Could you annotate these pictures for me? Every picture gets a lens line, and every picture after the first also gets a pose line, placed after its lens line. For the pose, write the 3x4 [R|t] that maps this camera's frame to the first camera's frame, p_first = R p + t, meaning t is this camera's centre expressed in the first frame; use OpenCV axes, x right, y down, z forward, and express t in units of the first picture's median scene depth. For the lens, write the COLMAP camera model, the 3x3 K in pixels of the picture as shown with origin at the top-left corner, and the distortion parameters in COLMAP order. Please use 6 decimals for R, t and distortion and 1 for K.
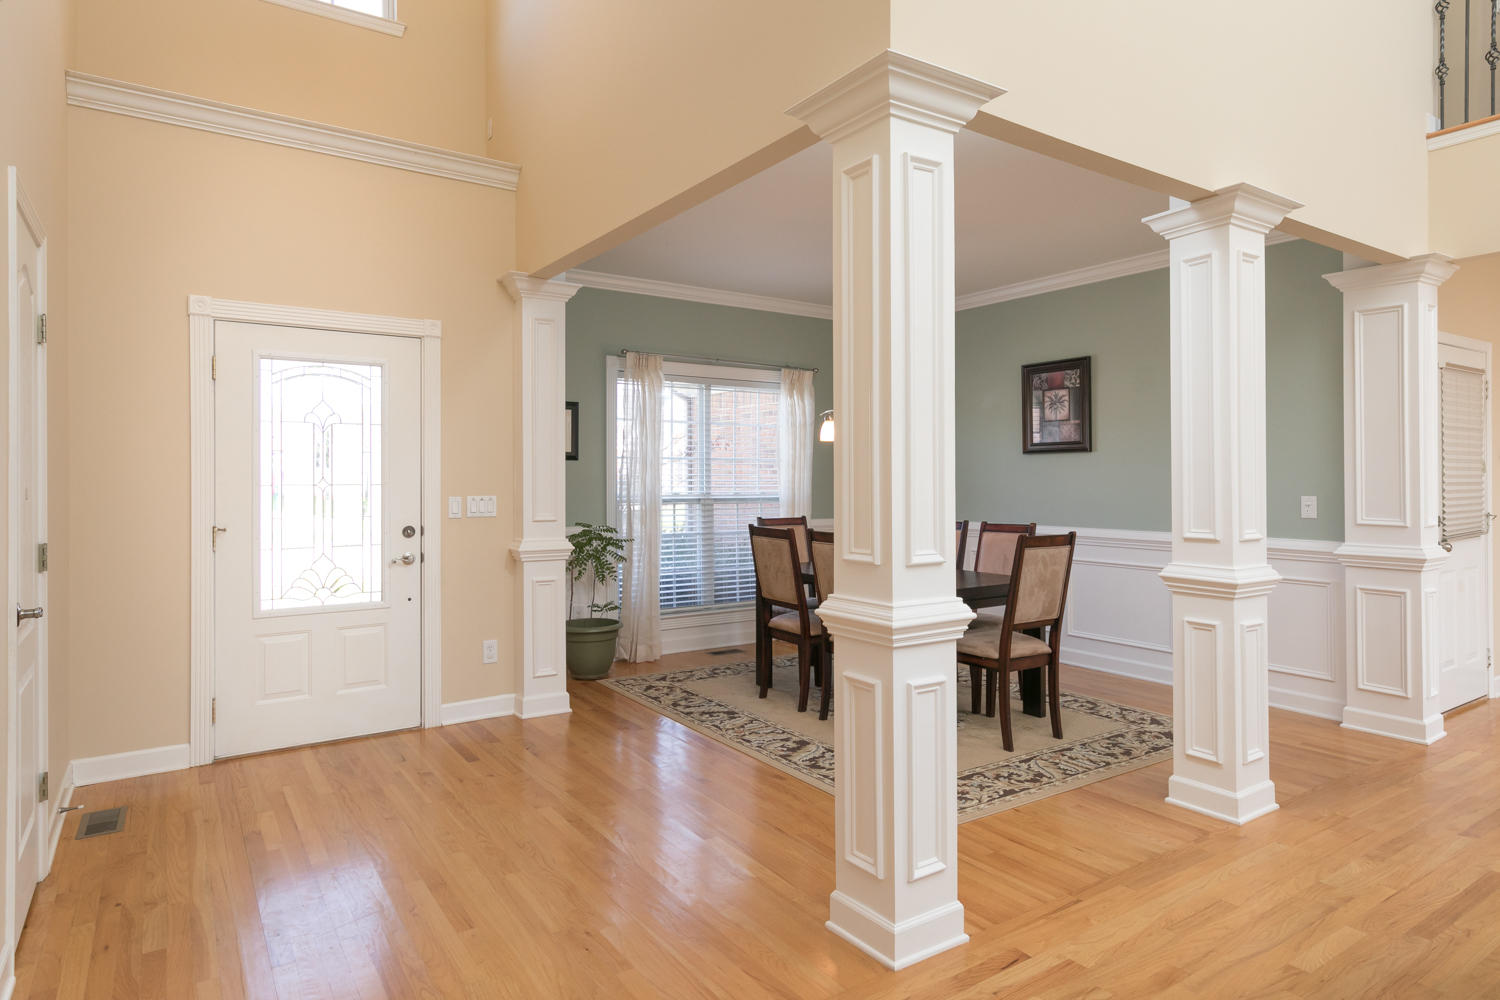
lens RADIAL K [[845.1, 0, 733.8], [0, 845.1, 477.1], [0, 0, 1]] dist [0.001741, 0.000100]
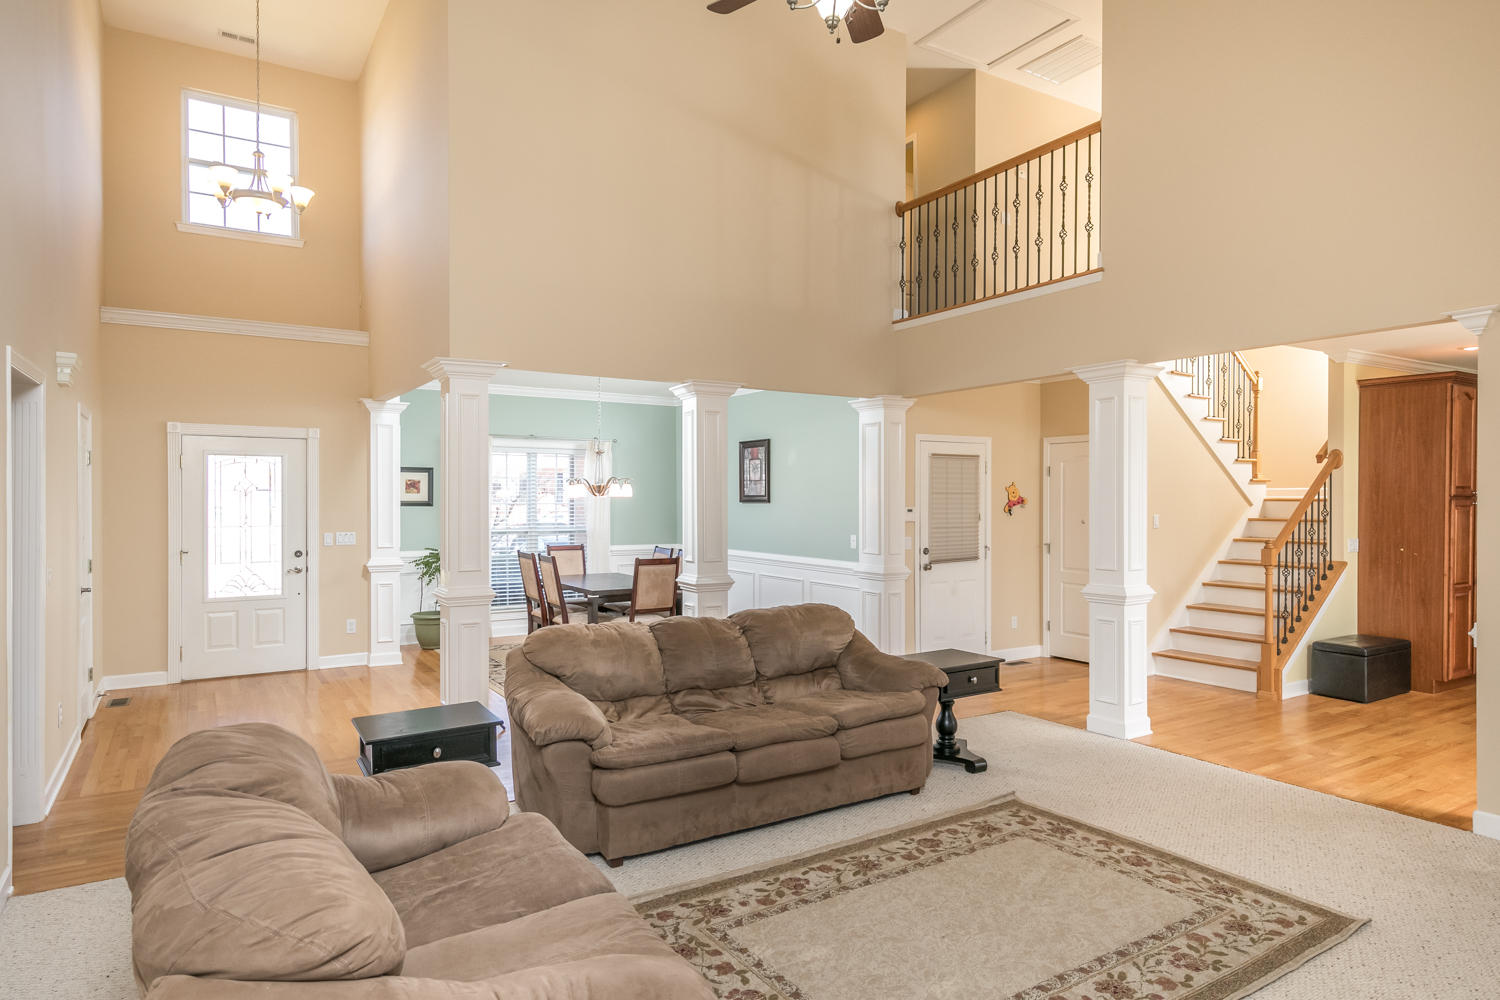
lens RADIAL K [[872.0, 0, 750.0], [0, 872.0, 500.0], [0, 0, 1]] dist [-0.000050, -0.000102]
pose [[0.999687, 0.003959, -0.024699, 0.498135], [-0.003828, 0.999978, 0.005367, -0.049491], [0.024720, -0.005271, 0.999681, -0.639961]]
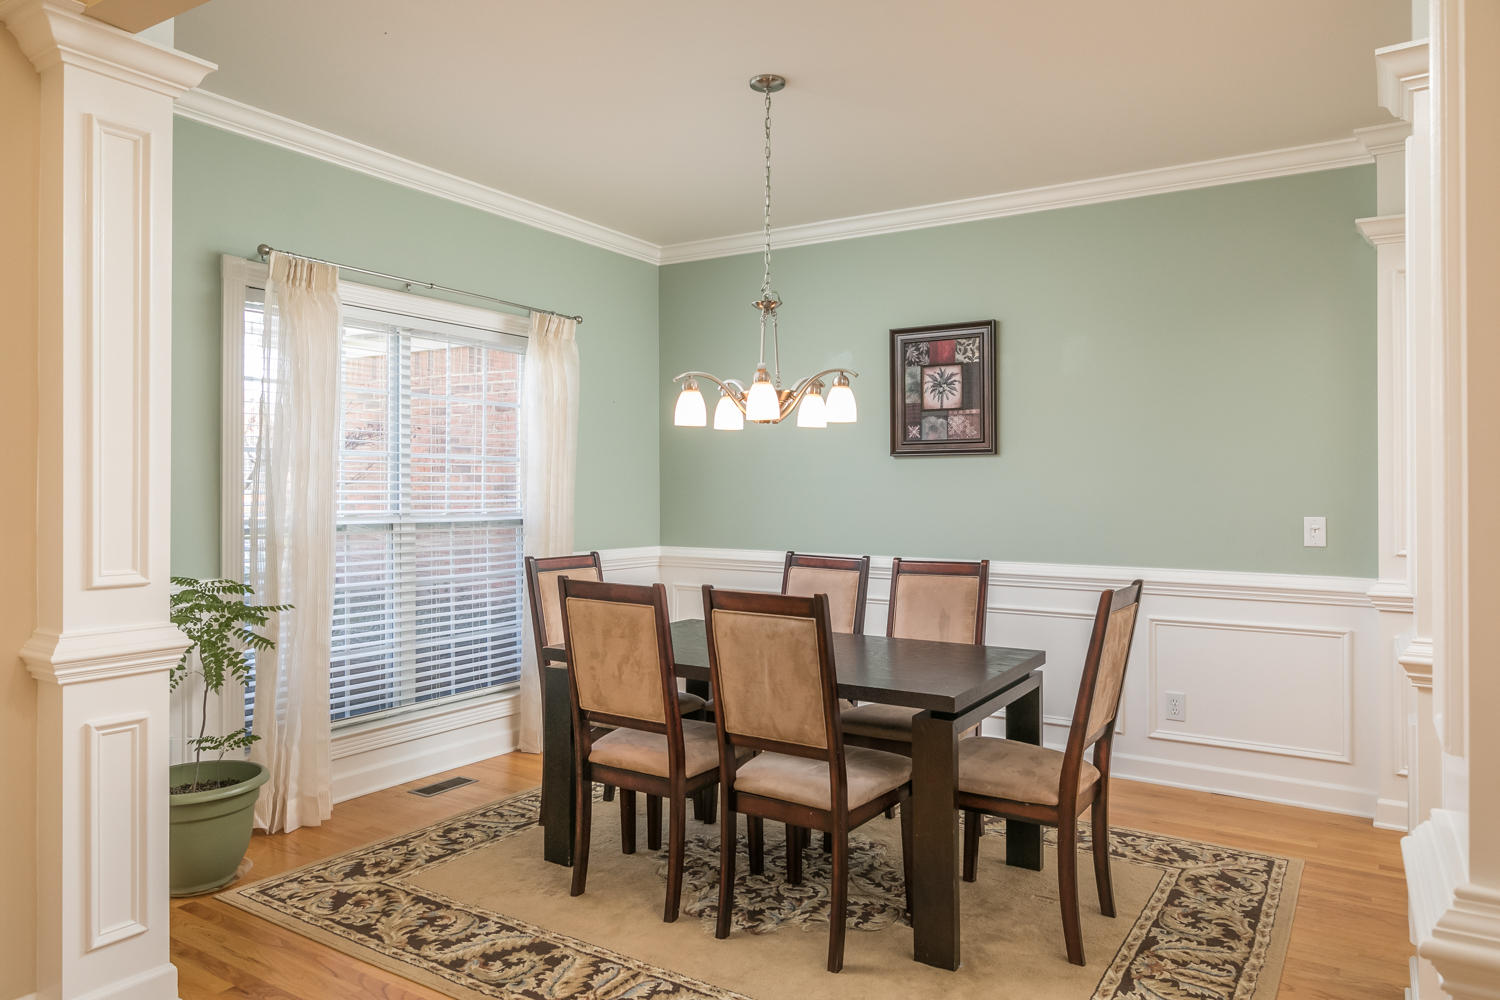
lens RADIAL K [[998.6, 0, 750.1], [0, 998.6, 482.2], [0, 0, 1]] dist [0.000186, 0.001144]
pose [[0.914201, 0.007024, 0.405201, -0.125537], [-0.005196, 0.999971, -0.005611, -0.000714], [-0.405228, 0.003024, 0.914211, 0.365859]]
